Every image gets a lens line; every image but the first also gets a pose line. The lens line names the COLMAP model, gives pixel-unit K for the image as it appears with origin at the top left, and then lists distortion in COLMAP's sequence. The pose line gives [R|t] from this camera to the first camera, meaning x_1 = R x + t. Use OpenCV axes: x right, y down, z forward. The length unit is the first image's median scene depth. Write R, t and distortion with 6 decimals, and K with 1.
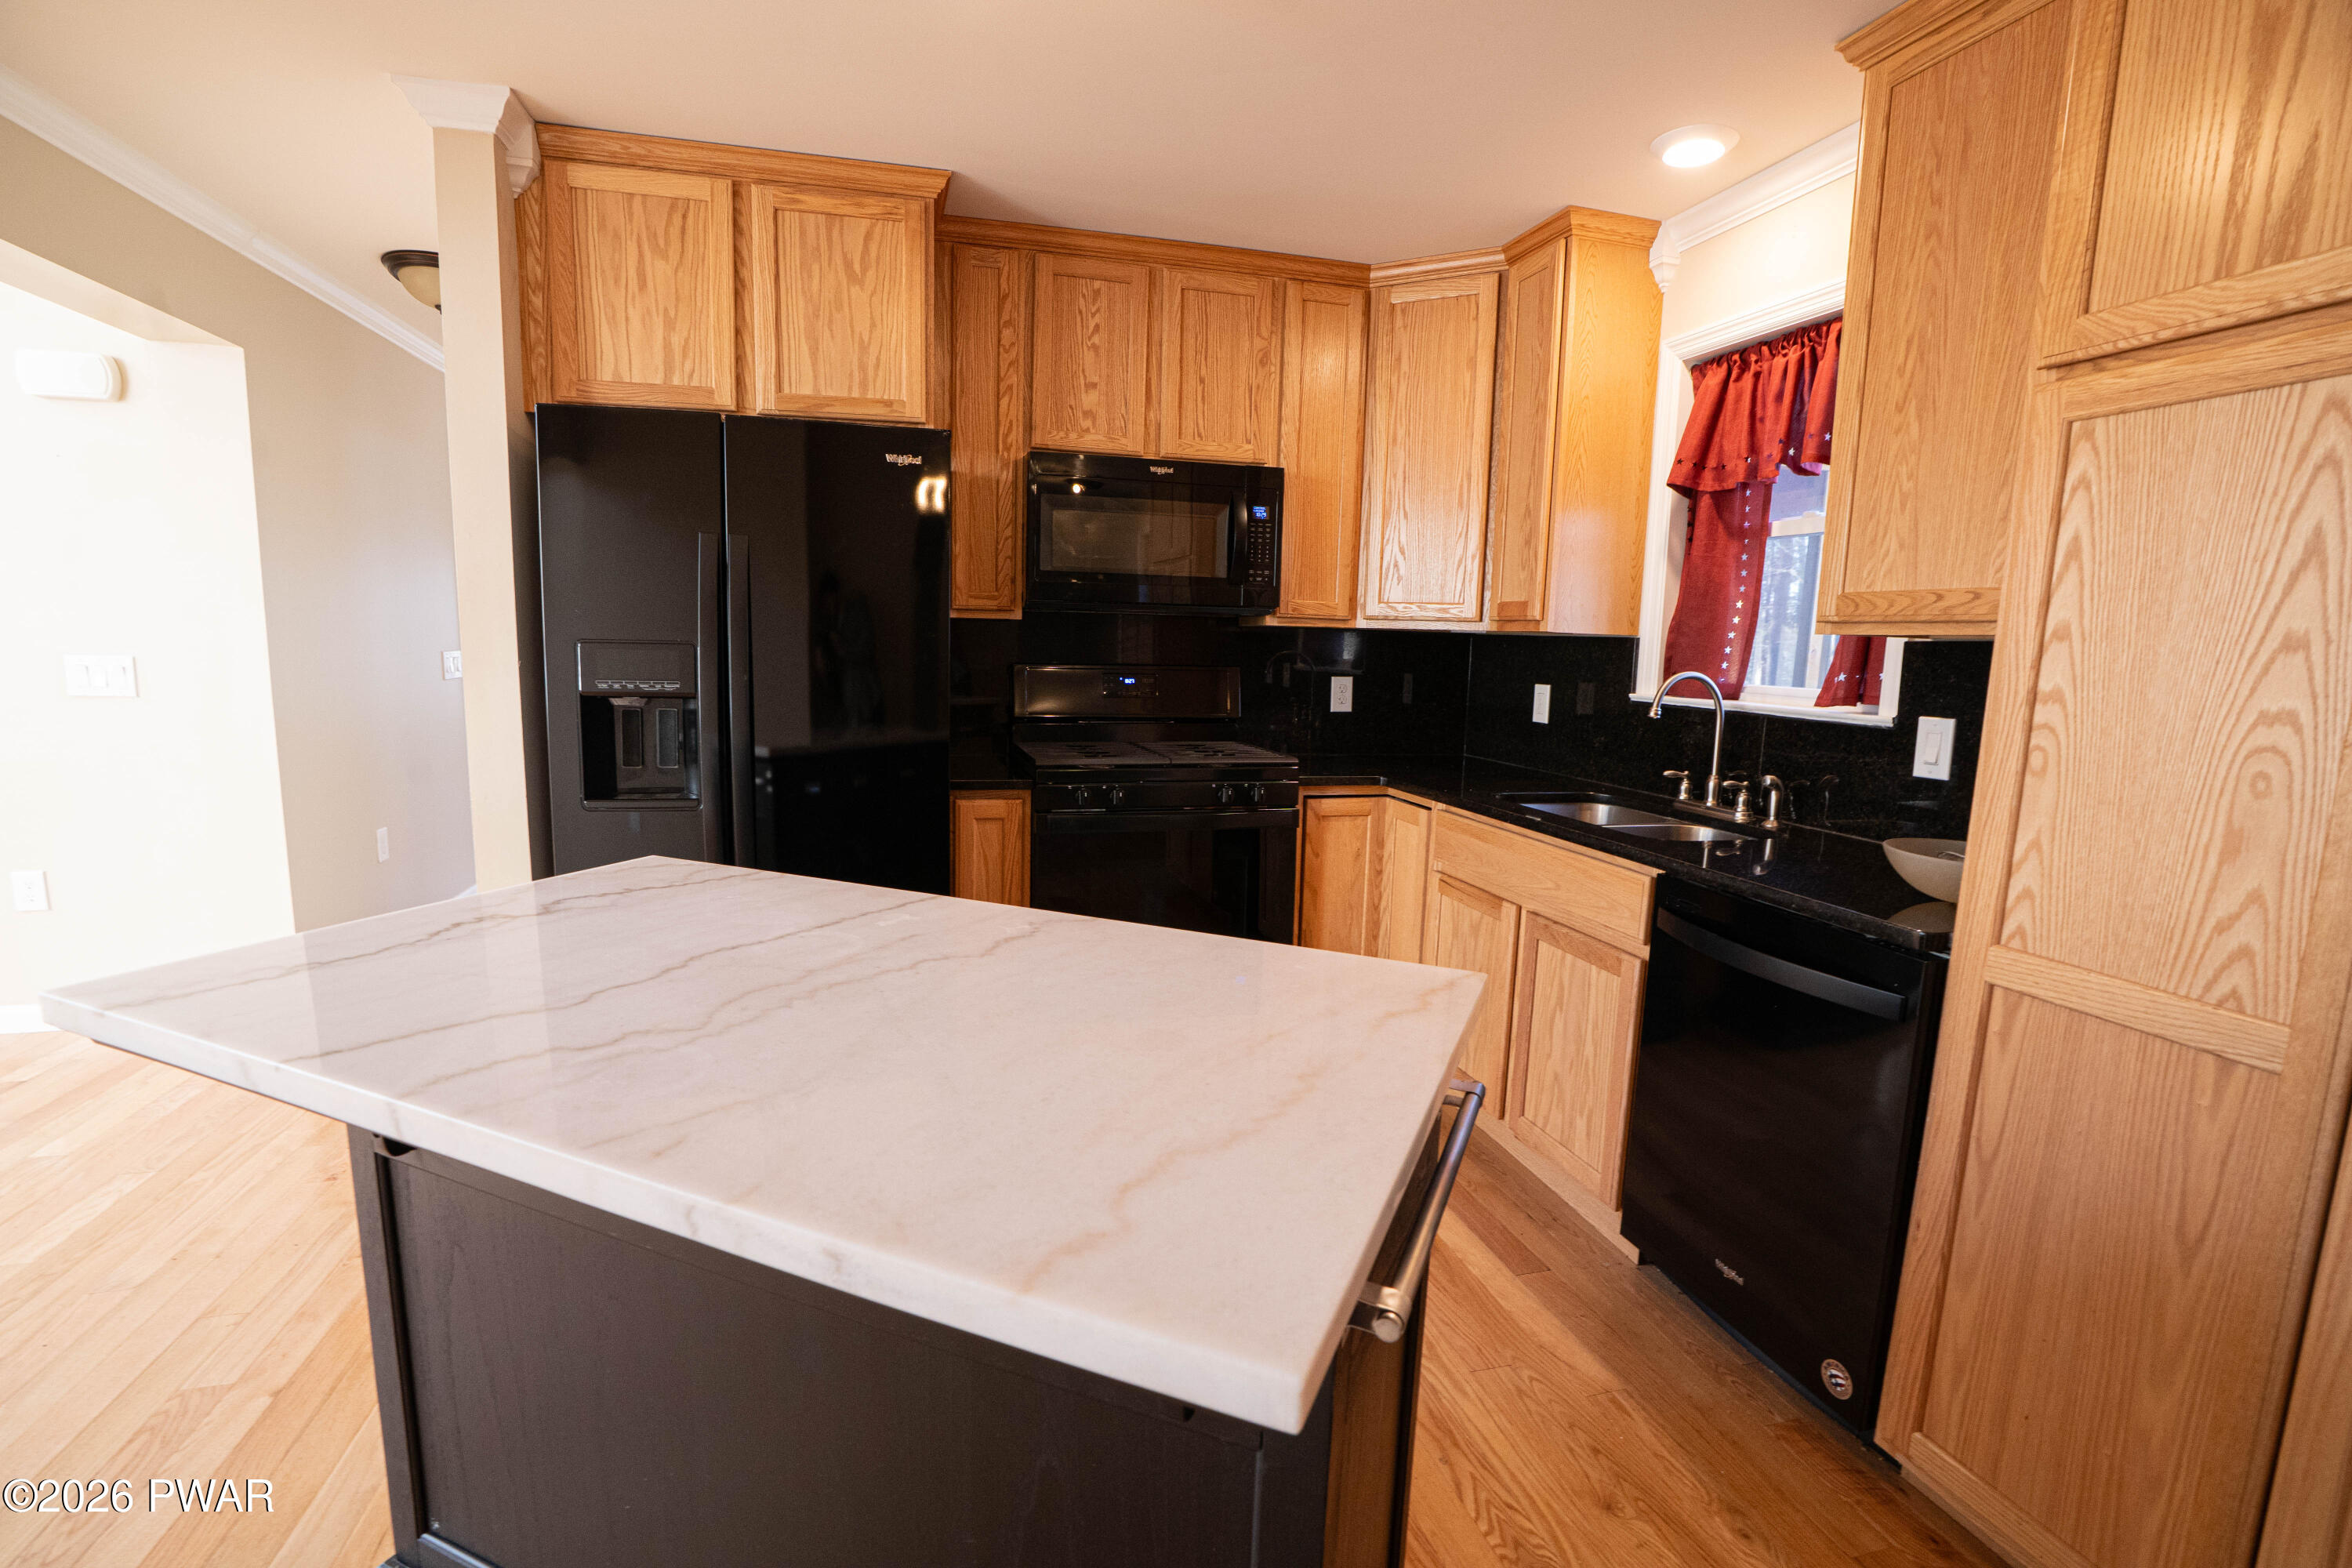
lens RADIAL K [[1091.1, 0, 1175.0], [0, 1091.1, 796.6], [0, 0, 1]] dist [-0.076312, 0.035985]
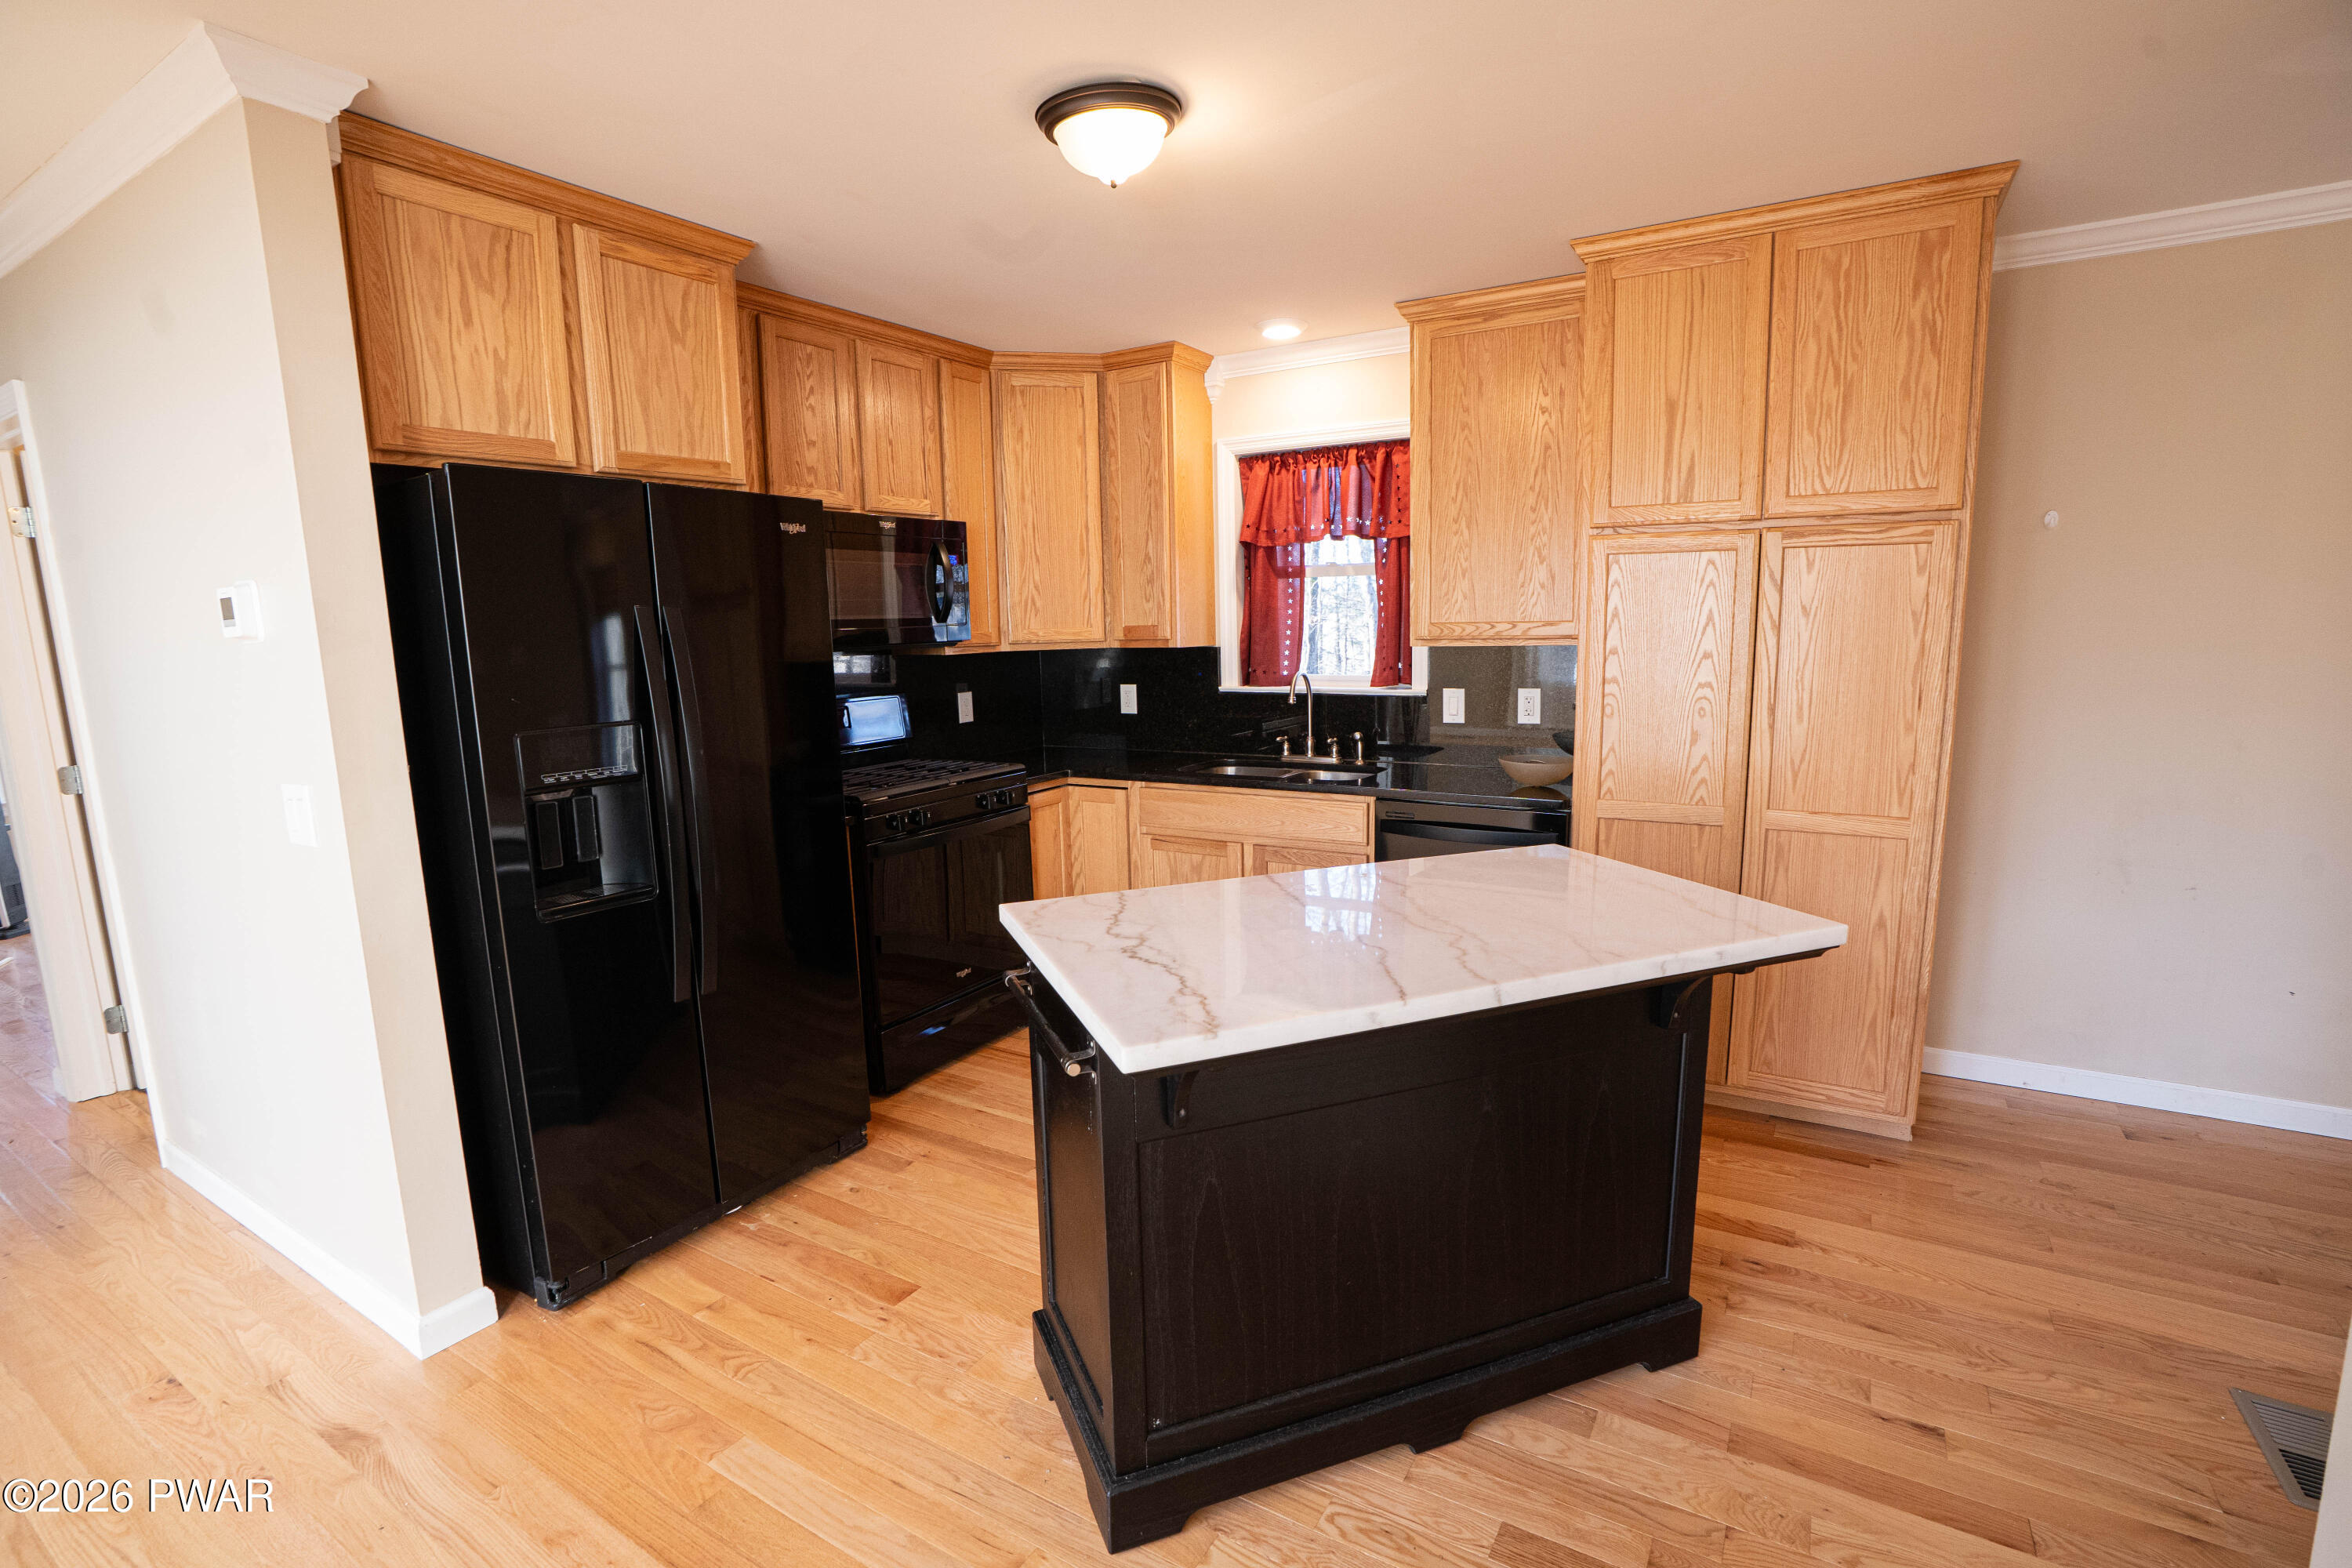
lens RADIAL K [[1089.7, 0, 1171.8], [0, 1089.7, 795.9], [0, 0, 1]] dist [-0.073549, 0.030073]
pose [[0.726966, -0.151205, 0.669819, -0.646230], [0.140365, 0.987580, 0.070596, -0.069044], [-0.672175, 0.042698, 0.739160, -0.008516]]
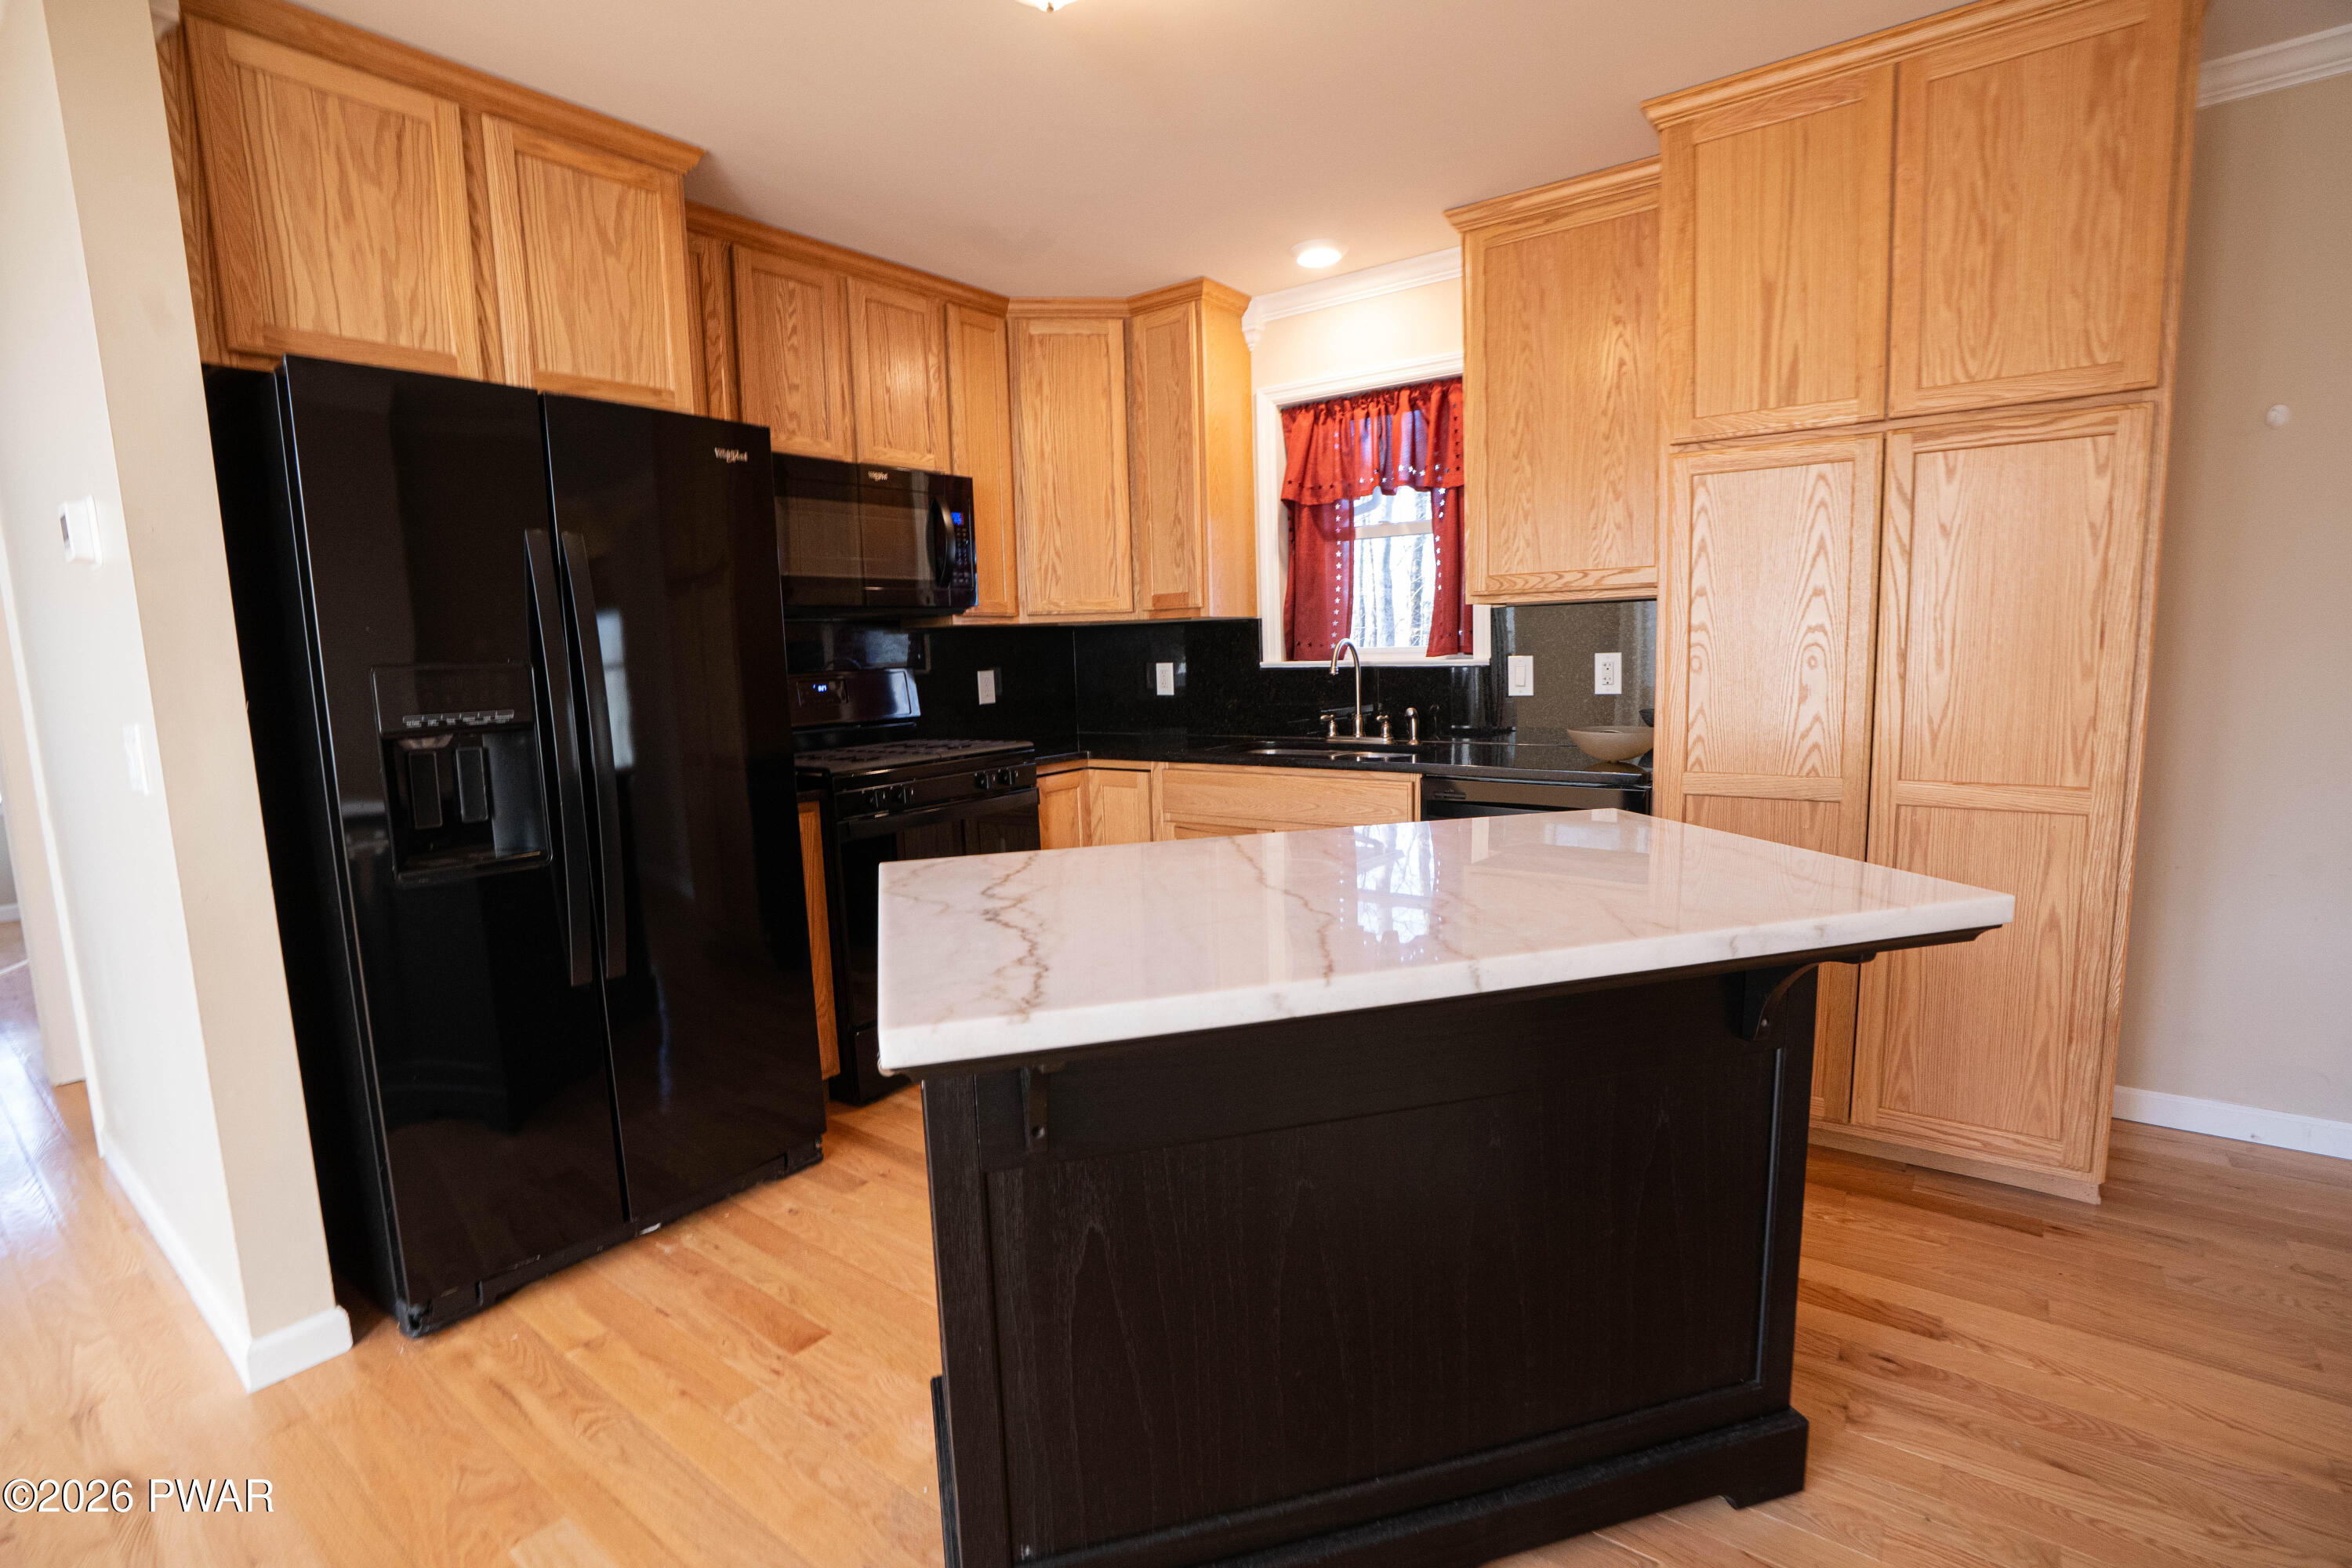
lens RADIAL K [[1089.0, 0, 1172.6], [0, 1089.0, 786.3], [0, 0, 1]] dist [-0.068994, 0.027023]
pose [[0.789836, -0.129092, 0.599579, -0.484026], [0.140107, 0.989725, 0.028528, -0.002221], [-0.597101, 0.061473, 0.799807, 0.044513]]
